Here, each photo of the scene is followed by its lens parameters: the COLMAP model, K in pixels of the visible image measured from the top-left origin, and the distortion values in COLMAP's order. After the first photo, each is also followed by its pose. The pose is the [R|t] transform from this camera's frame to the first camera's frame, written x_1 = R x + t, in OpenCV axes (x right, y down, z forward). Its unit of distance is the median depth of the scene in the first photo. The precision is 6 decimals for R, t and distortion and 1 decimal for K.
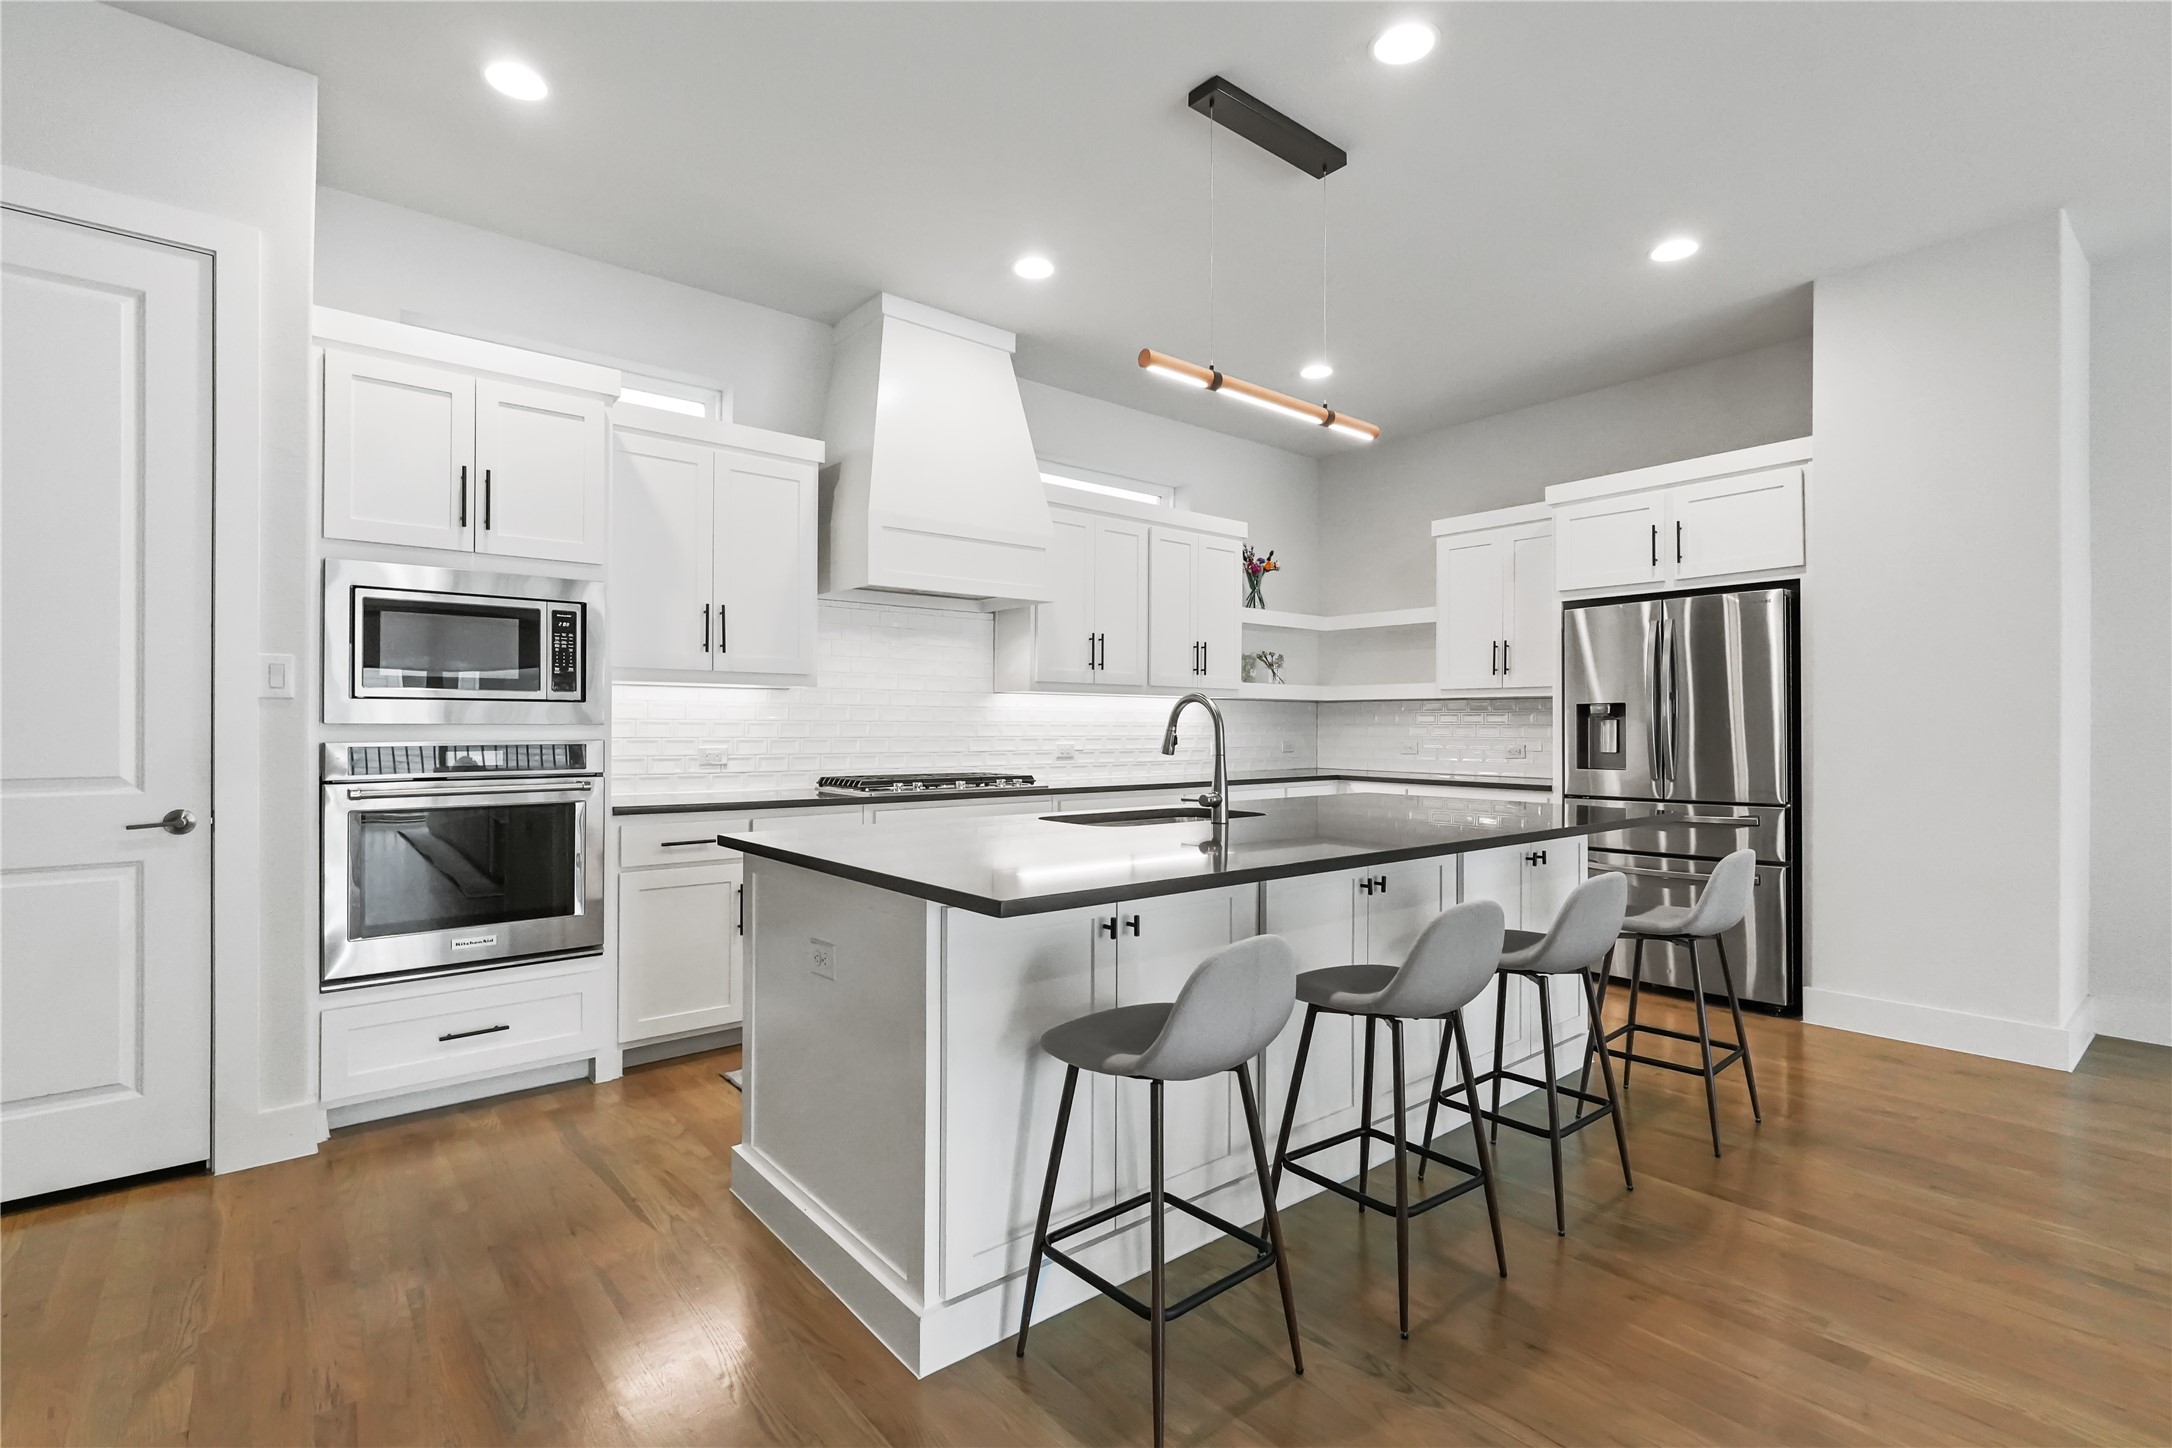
lens RADIAL K [[997.1, 0, 1074.0], [0, 997.1, 723.2], [0, 0, 1]] dist [-0.001191, 0.000692]
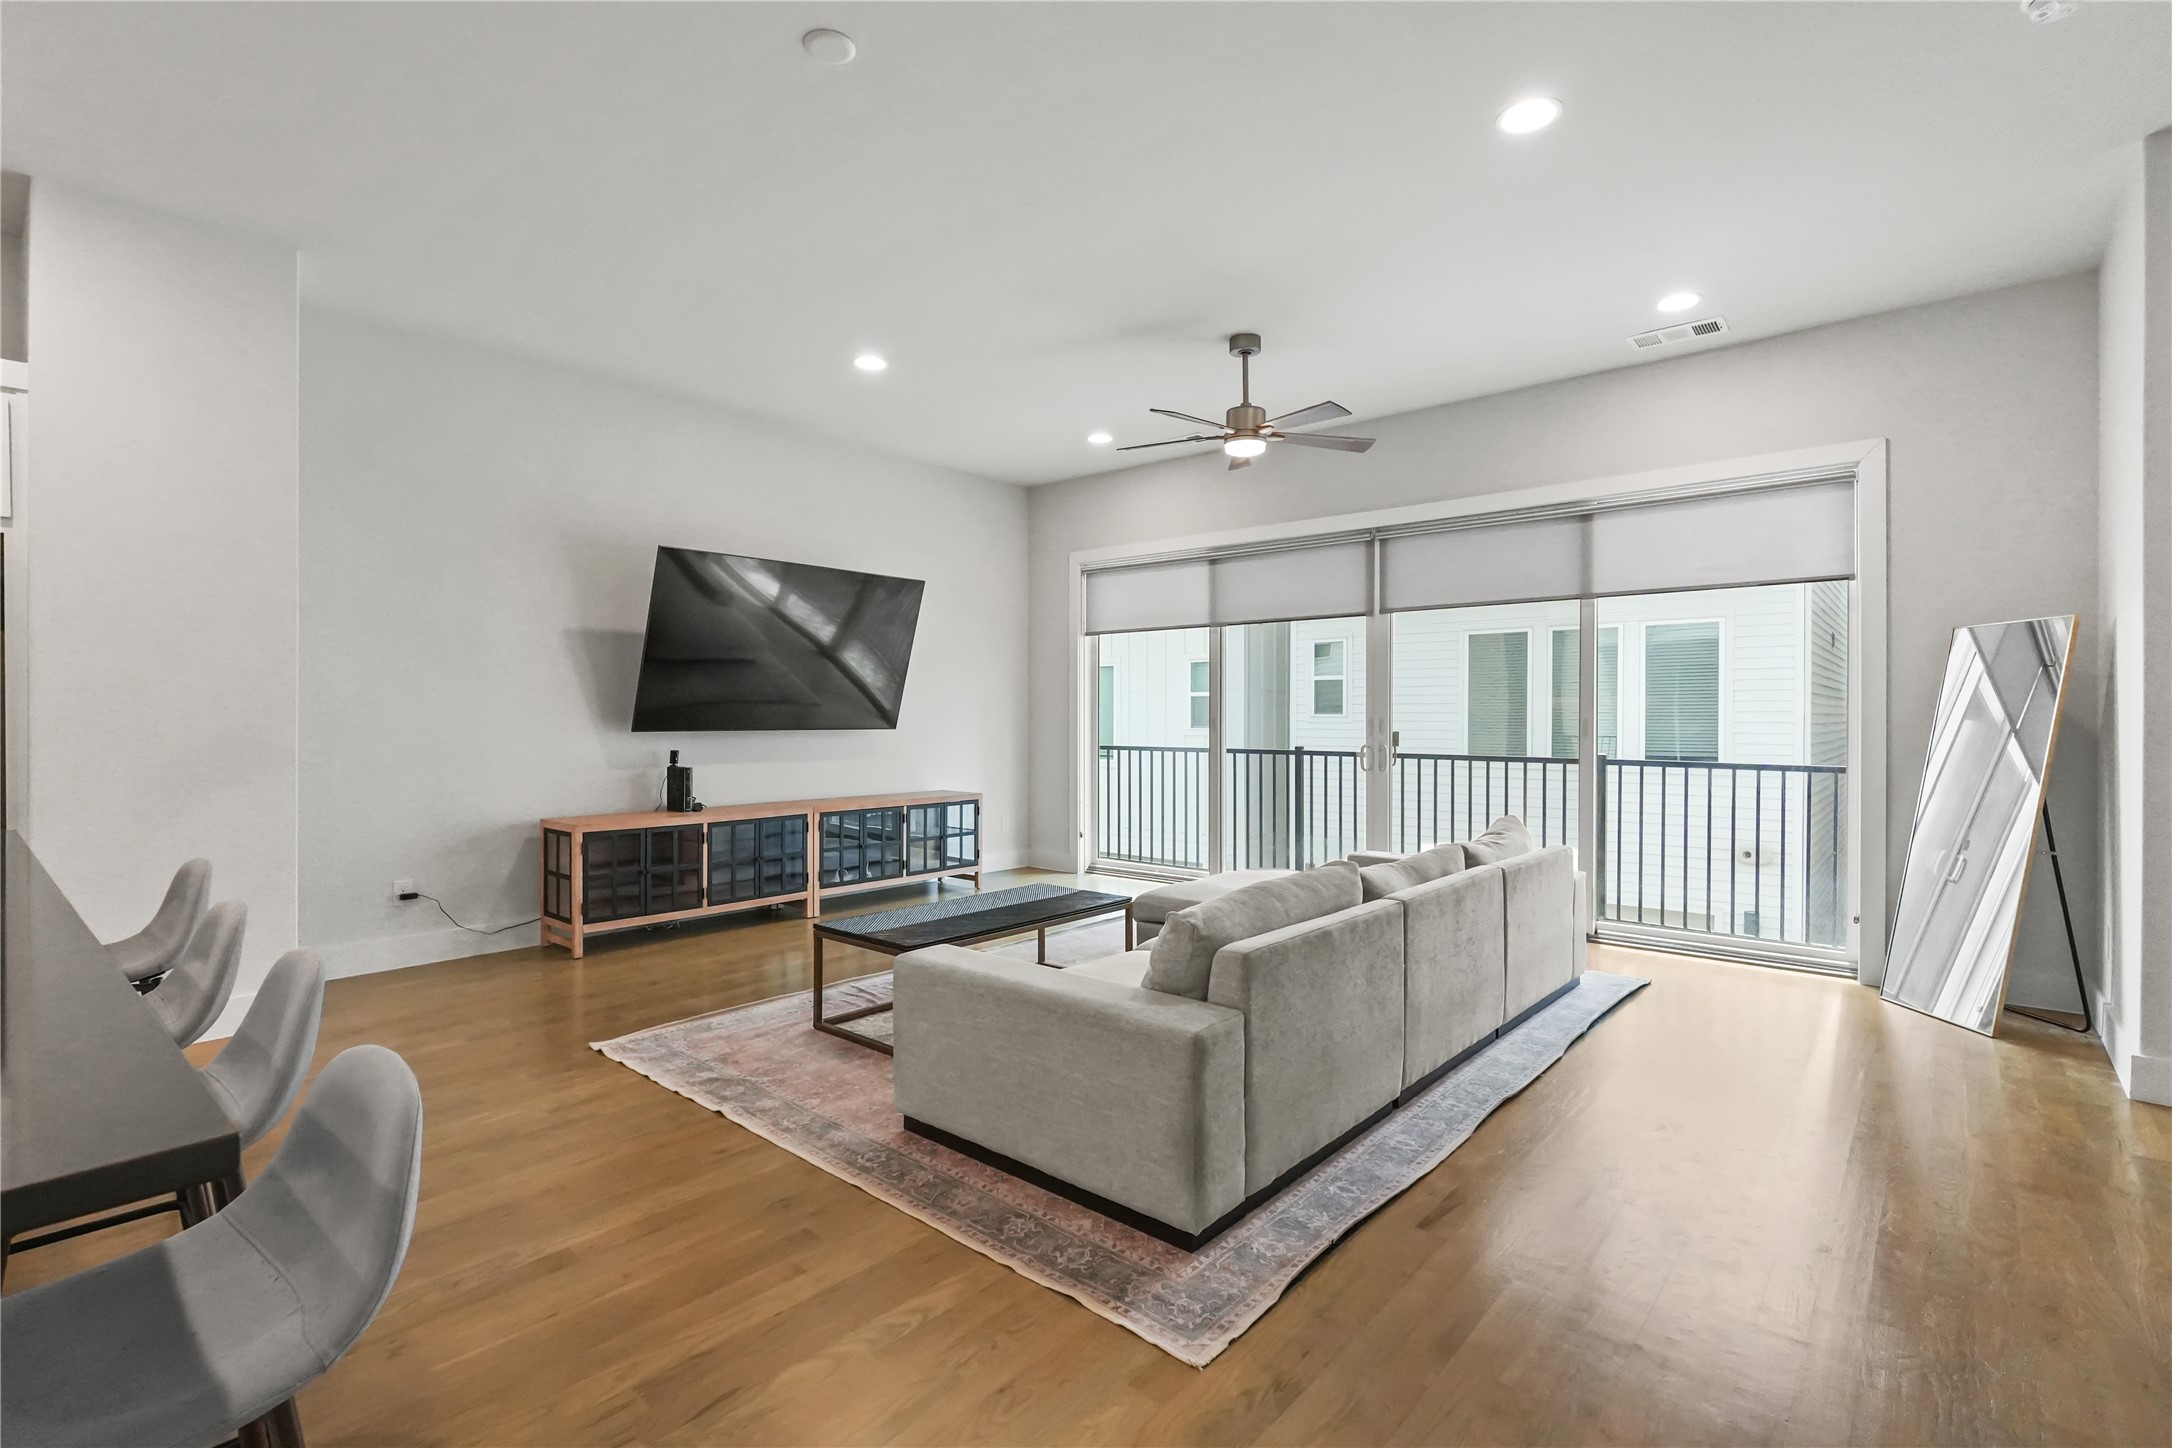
lens RADIAL K [[997.1, 0, 1074.0], [0, 997.1, 723.2], [0, 0, 1]] dist [-0.001191, 0.000692]
pose [[-0.167363, -0.006393, 0.985875, -0.209448], [-0.004523, 0.999973, 0.005717, 0.000743], [-0.985885, -0.003502, -0.167387, 0.272290]]
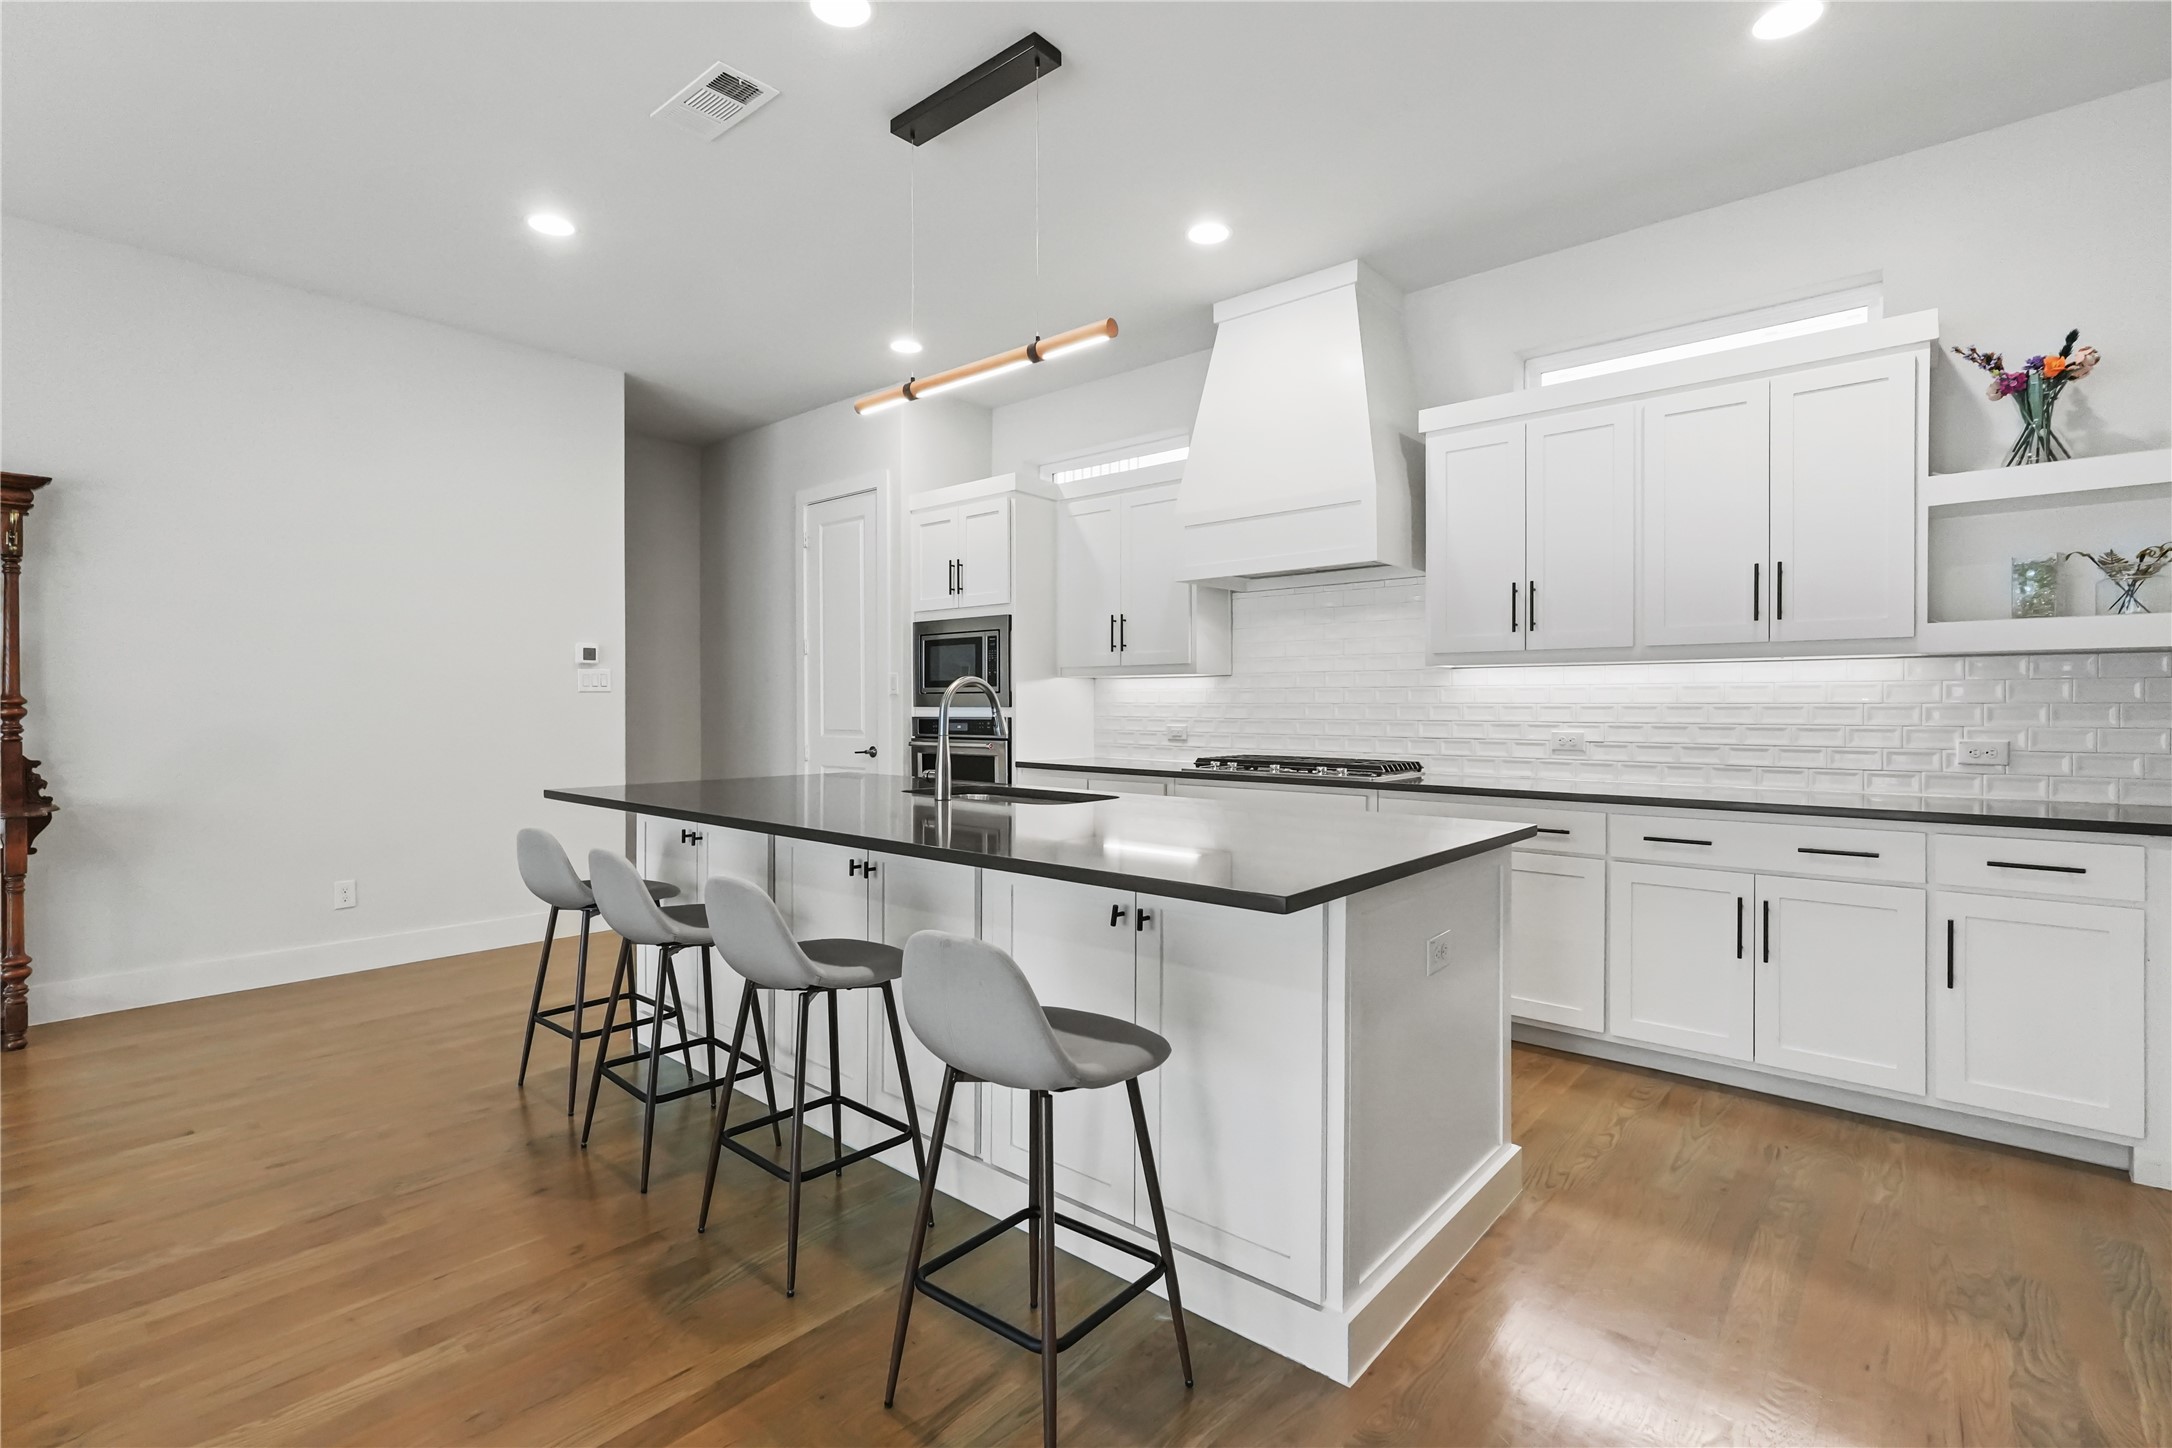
lens RADIAL K [[1006.8, 0, 1087.1], [0, 1006.8, 716.8], [0, 0, 1]] dist [-0.001314, -0.000065]
pose [[0.165927, 0.007867, -0.986107, 0.842766], [0.003078, 0.999959, 0.008495, 0.002552], [0.986133, -0.004445, 0.165896, 0.673227]]
